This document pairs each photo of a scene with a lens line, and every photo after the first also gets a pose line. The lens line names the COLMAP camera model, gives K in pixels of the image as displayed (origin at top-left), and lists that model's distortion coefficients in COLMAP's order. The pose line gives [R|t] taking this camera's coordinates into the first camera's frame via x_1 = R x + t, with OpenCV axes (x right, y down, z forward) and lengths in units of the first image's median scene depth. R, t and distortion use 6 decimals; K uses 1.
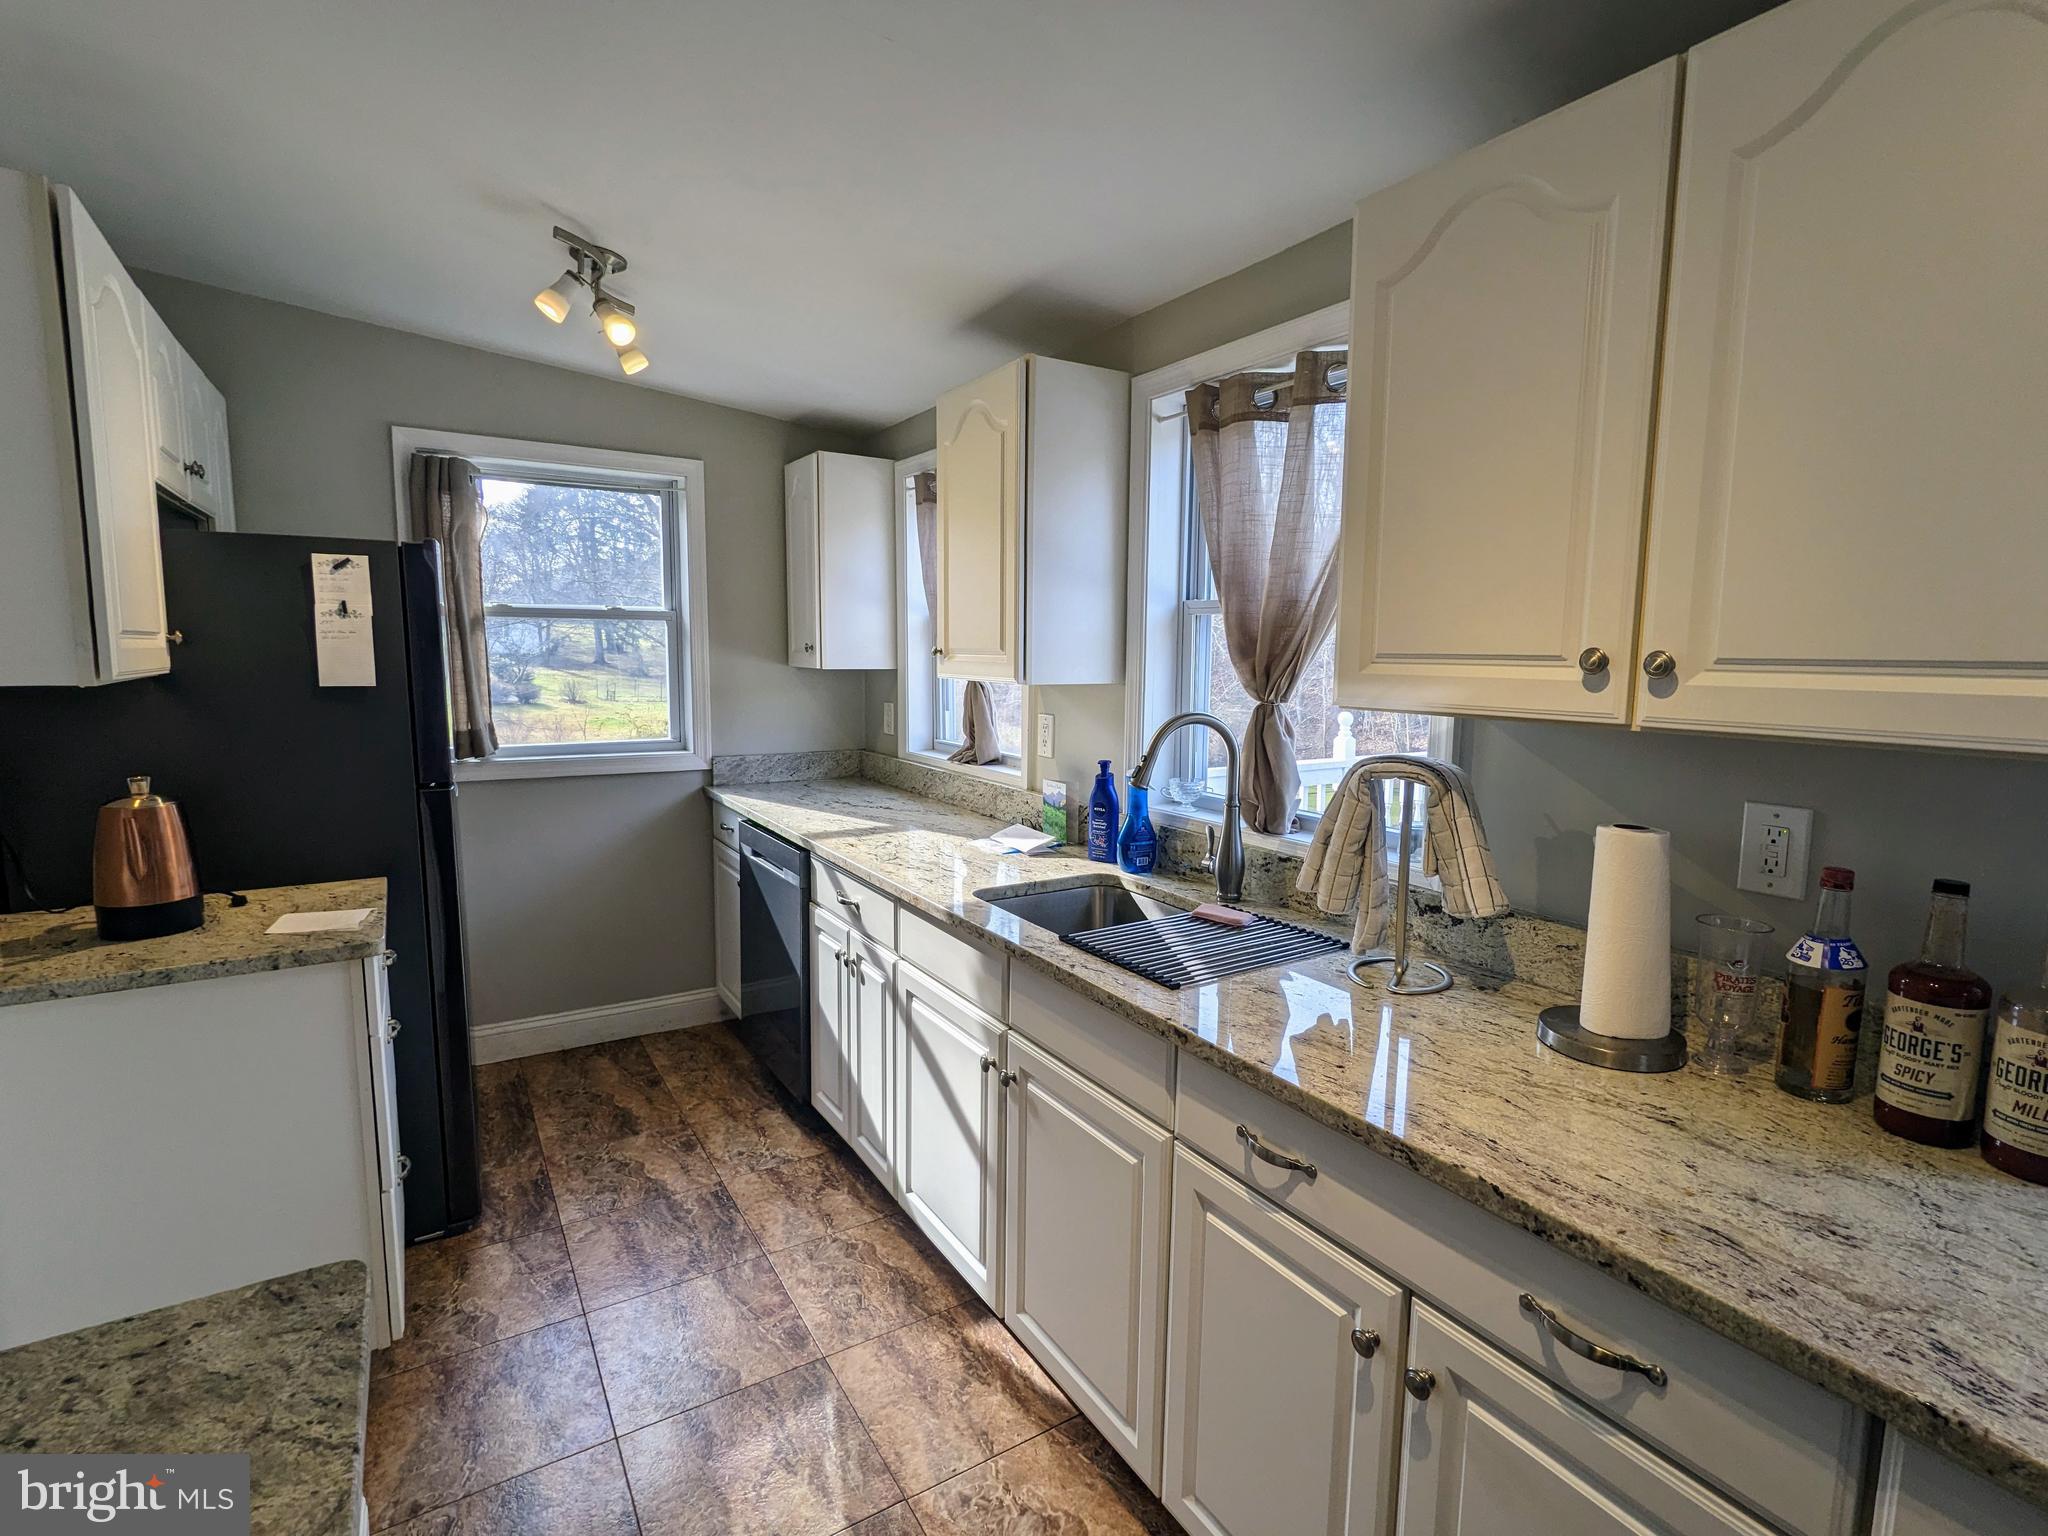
lens RADIAL K [[989.1, 0, 1044.2], [0, 989.1, 766.0], [0, 0, 1]] dist [-0.002492, 0.003448]
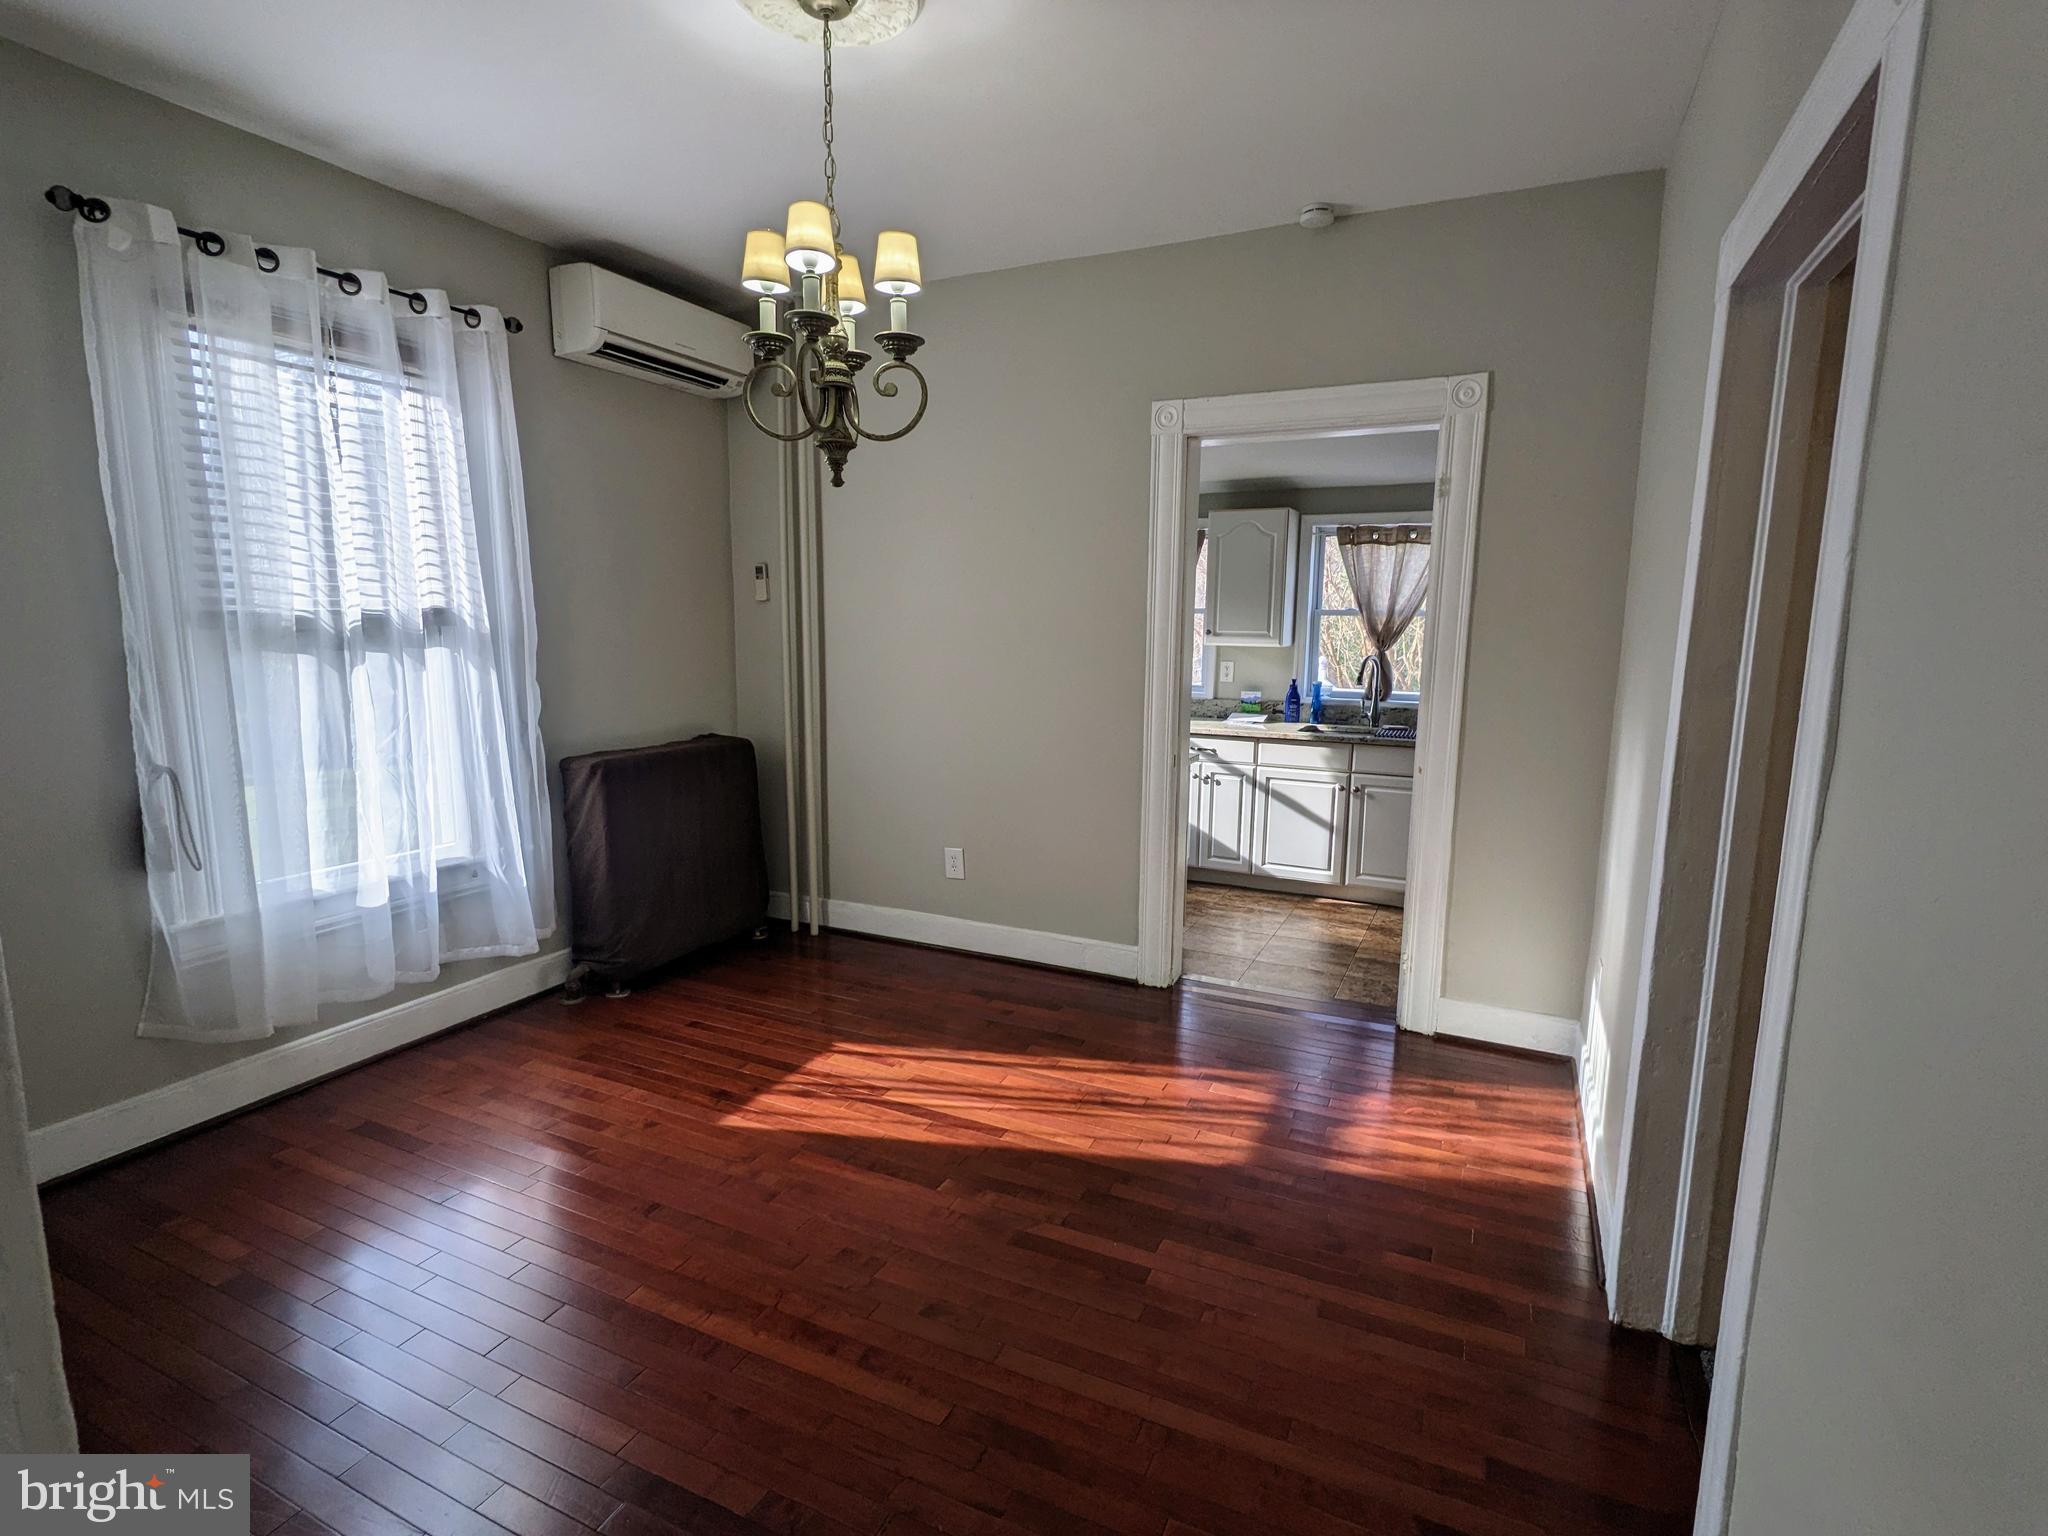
lens RADIAL K [[989.1, 0, 1021.8], [0, 989.1, 753.6], [0, 0, 1]] dist [-0.002492, 0.003448]
pose [[0.855352, -0.082868, 0.511376, -1.462638], [0.073215, 0.996552, 0.039028, 0.029271], [-0.512847, 0.004058, 0.858470, -0.579653]]
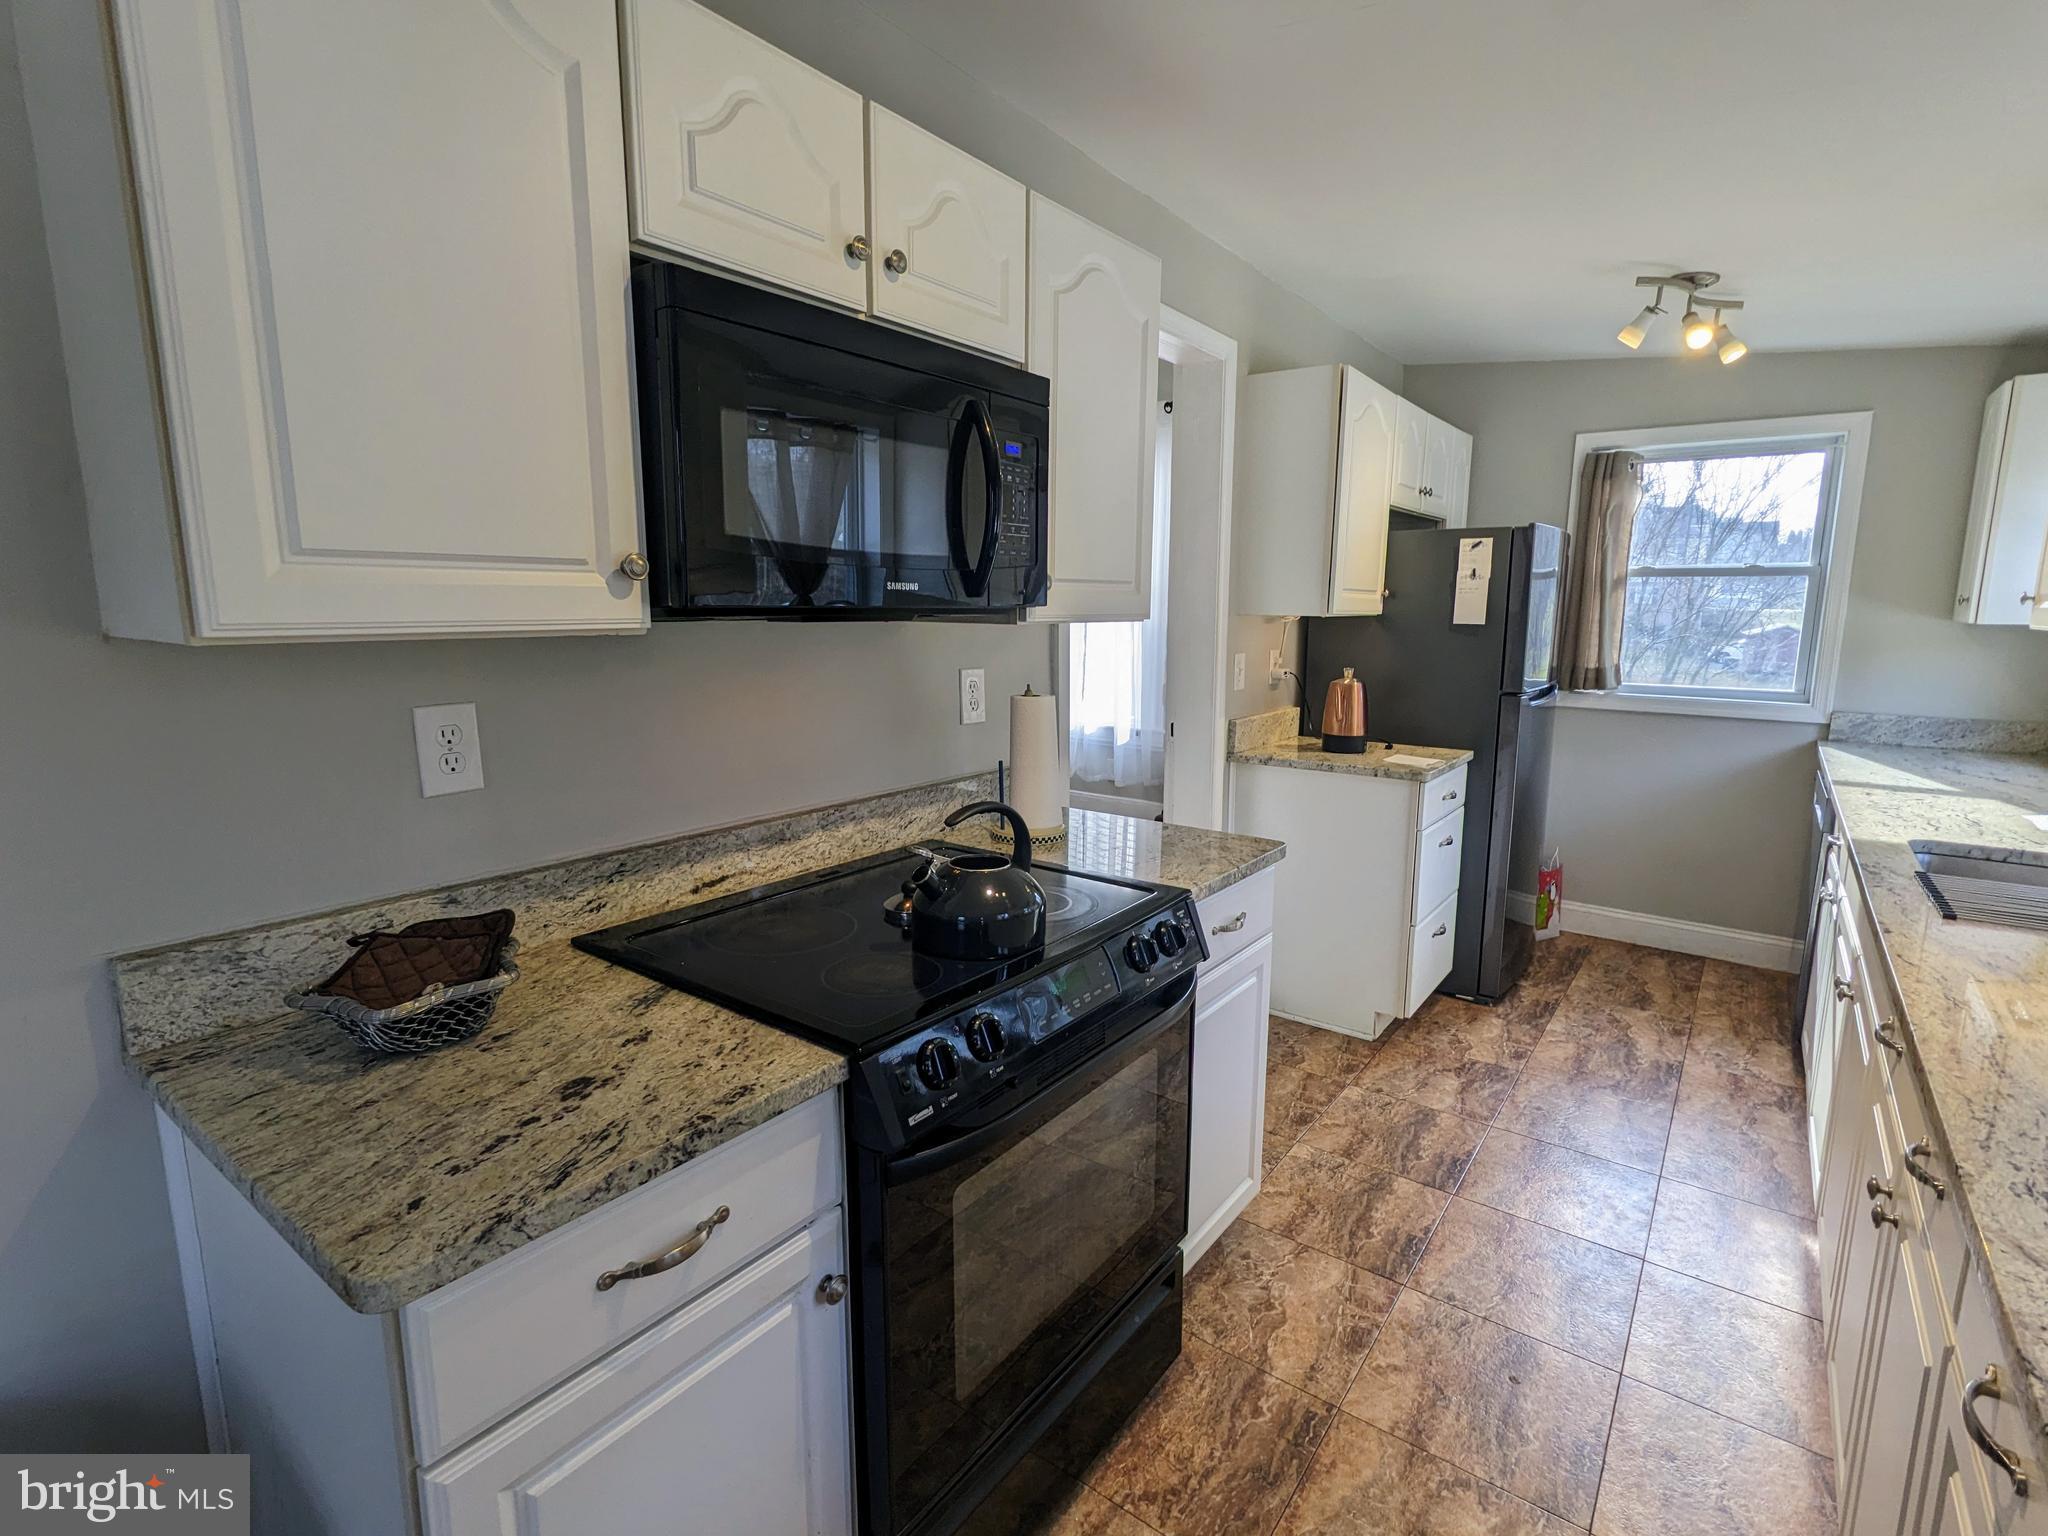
lens RADIAL K [[989.1, 0, 1042.5], [0, 989.1, 764.9], [0, 0, 1]] dist [-0.002492, 0.003448]
pose [[0.363076, 0.142412, -0.920812, 0.391700], [-0.114105, 0.987608, 0.107750, 0.035529], [0.924746, 0.065948, 0.374827, -0.141681]]
